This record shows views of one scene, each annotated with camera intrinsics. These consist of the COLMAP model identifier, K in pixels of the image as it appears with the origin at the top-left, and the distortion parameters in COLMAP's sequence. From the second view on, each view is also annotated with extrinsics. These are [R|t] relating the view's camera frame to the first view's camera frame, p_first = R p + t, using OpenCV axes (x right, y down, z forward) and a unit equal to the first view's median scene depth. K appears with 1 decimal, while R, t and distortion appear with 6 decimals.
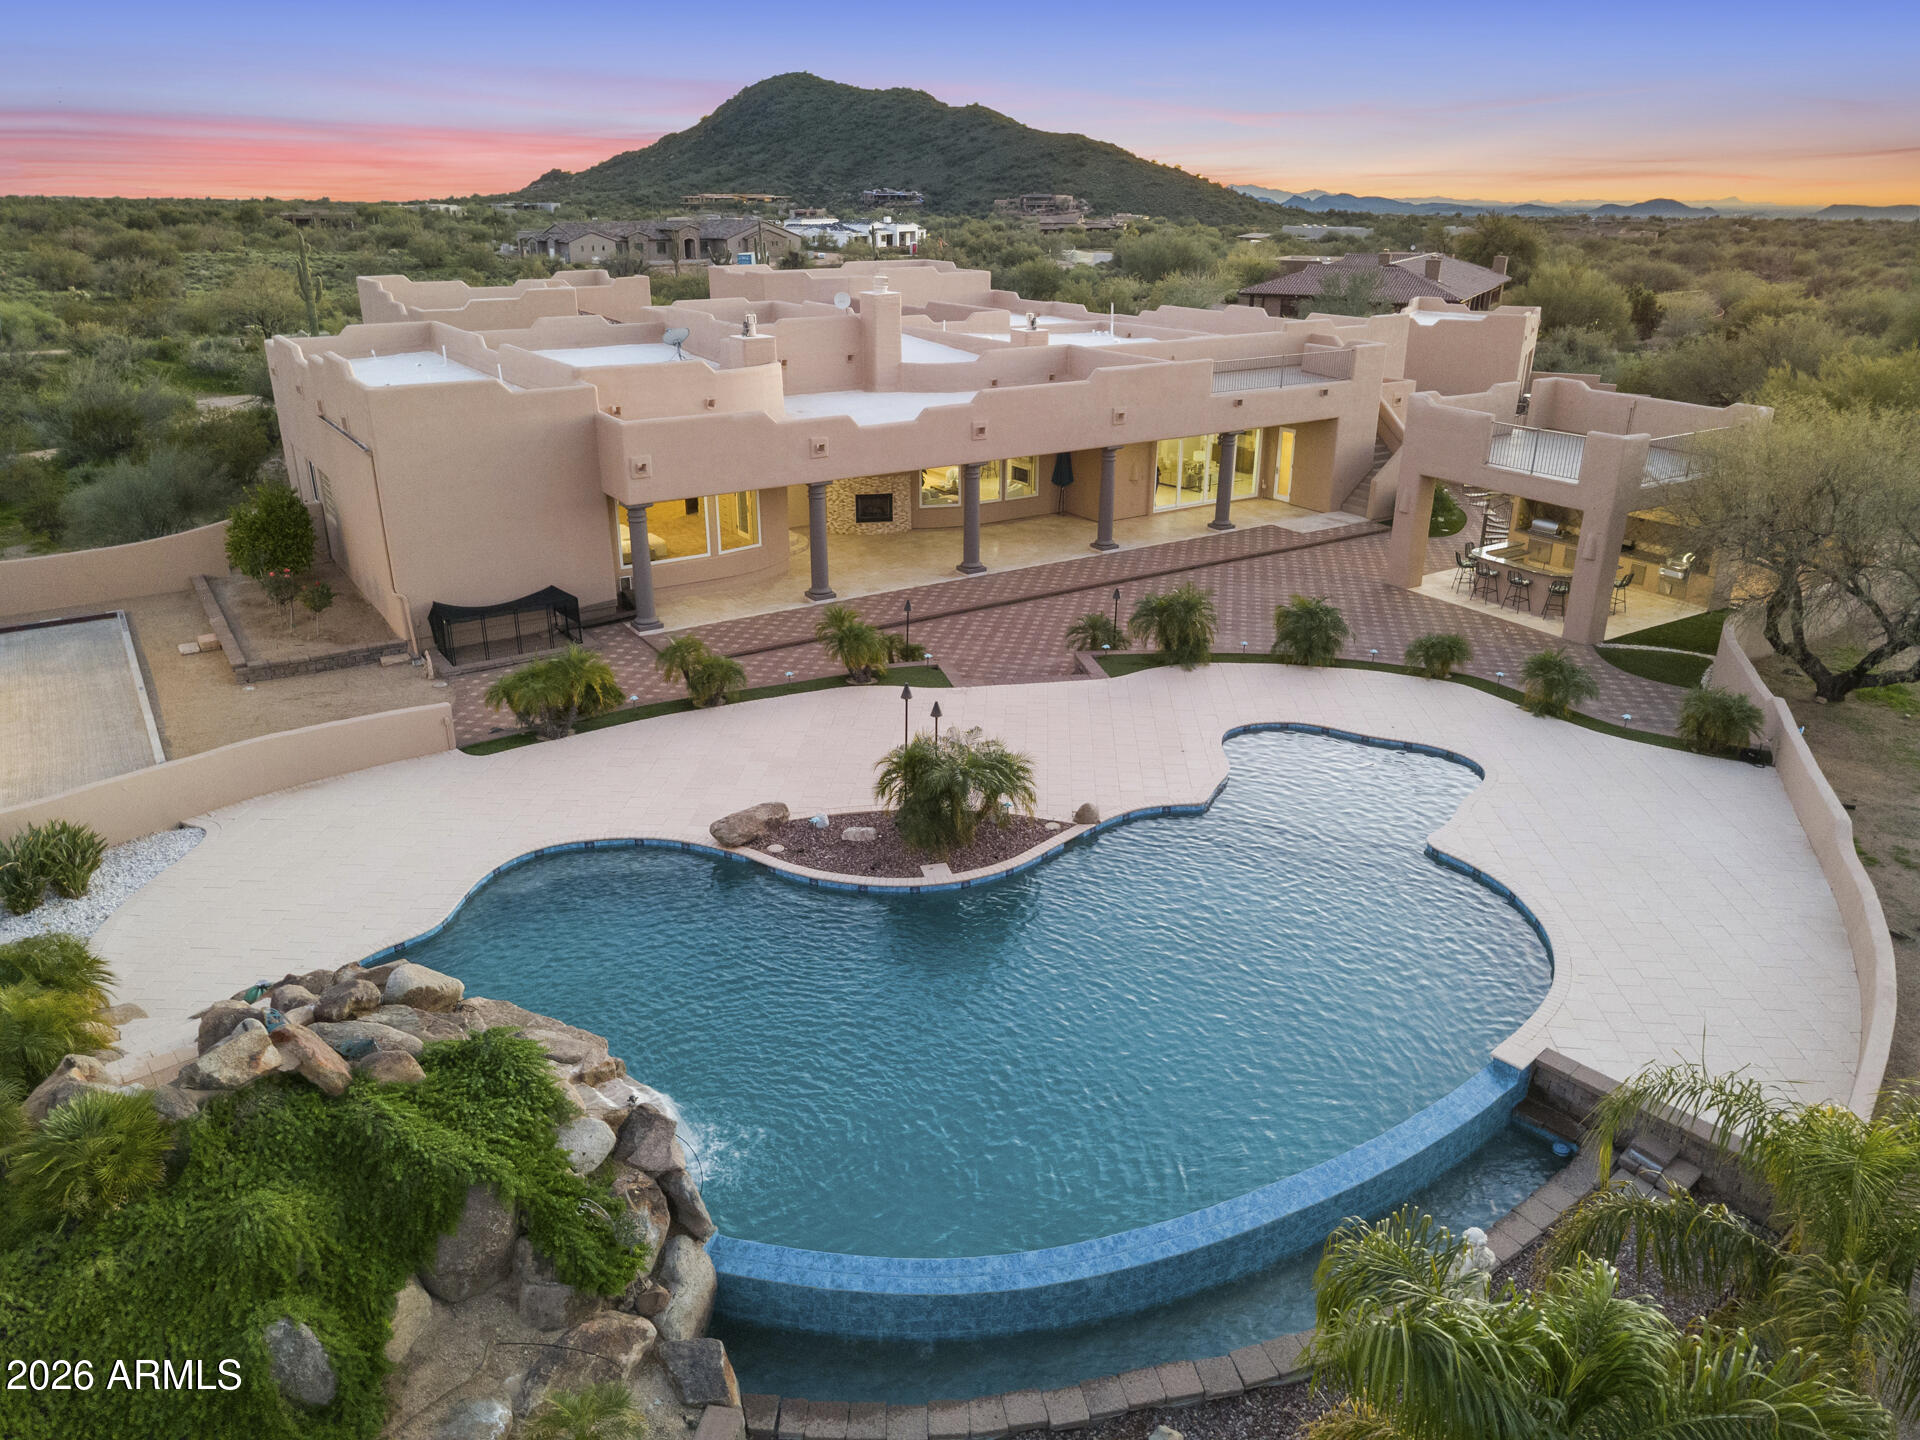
lens RADIAL K [[1342.7, 0, 960.0], [0, 1342.7, 720.0], [0, 0, 1]] dist [0.002103, -0.000755]
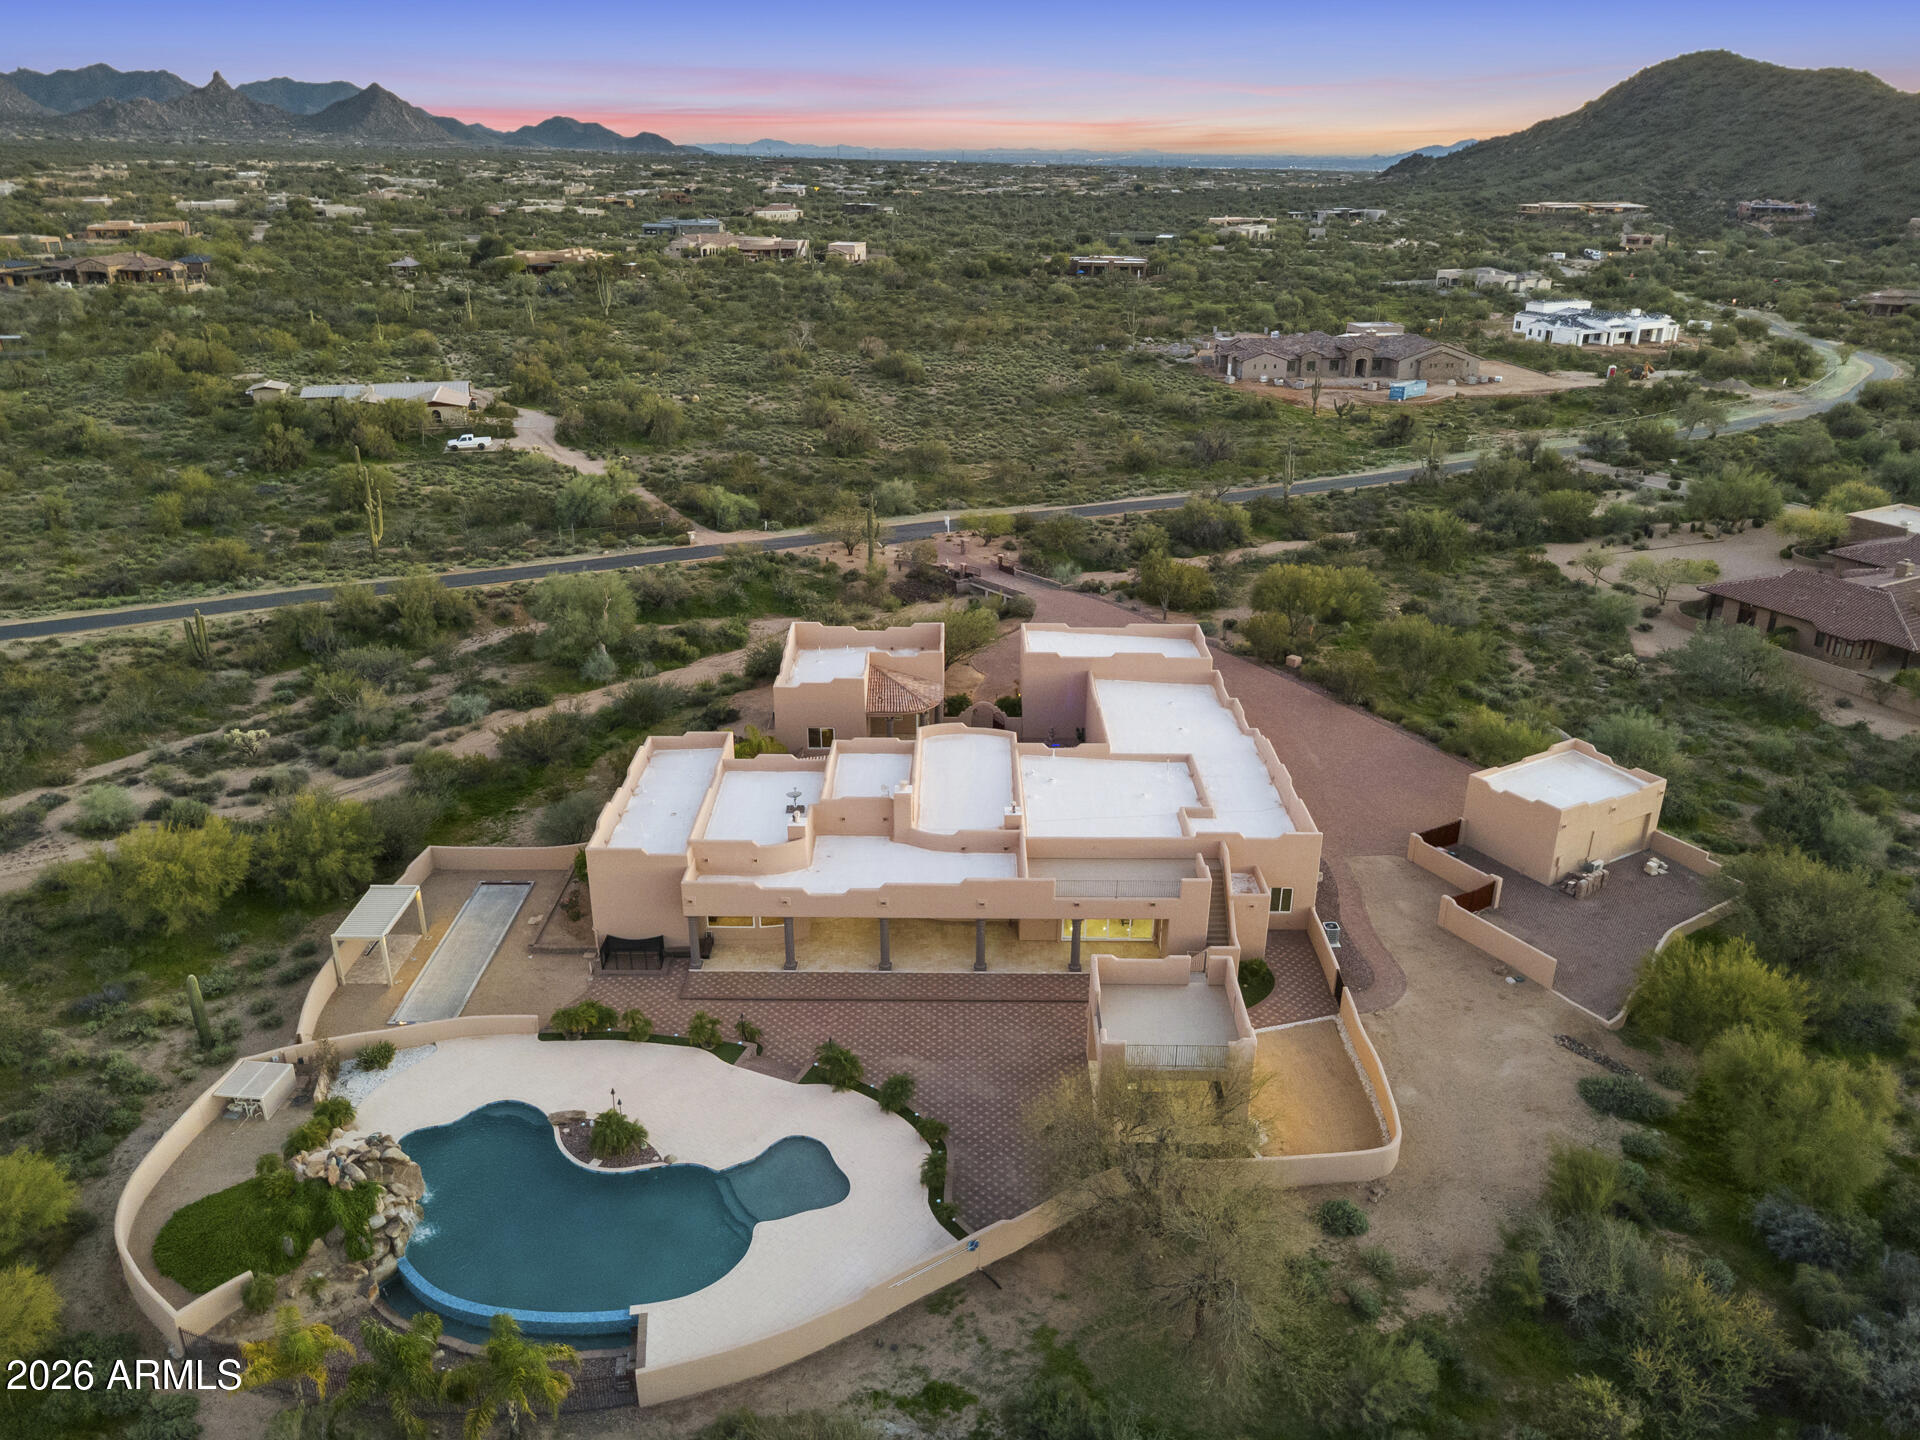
lens RADIAL K [[1398.7, 0, 960.0], [0, 1398.7, 720.0], [0, 0, 1]] dist [0.002041, 0.000652]
pose [[0.833232, 0.214068, -0.509804, 0.997221], [-0.207105, 0.975723, 0.071212, -0.601768], [0.512672, 0.046247, 0.857338, -0.580713]]
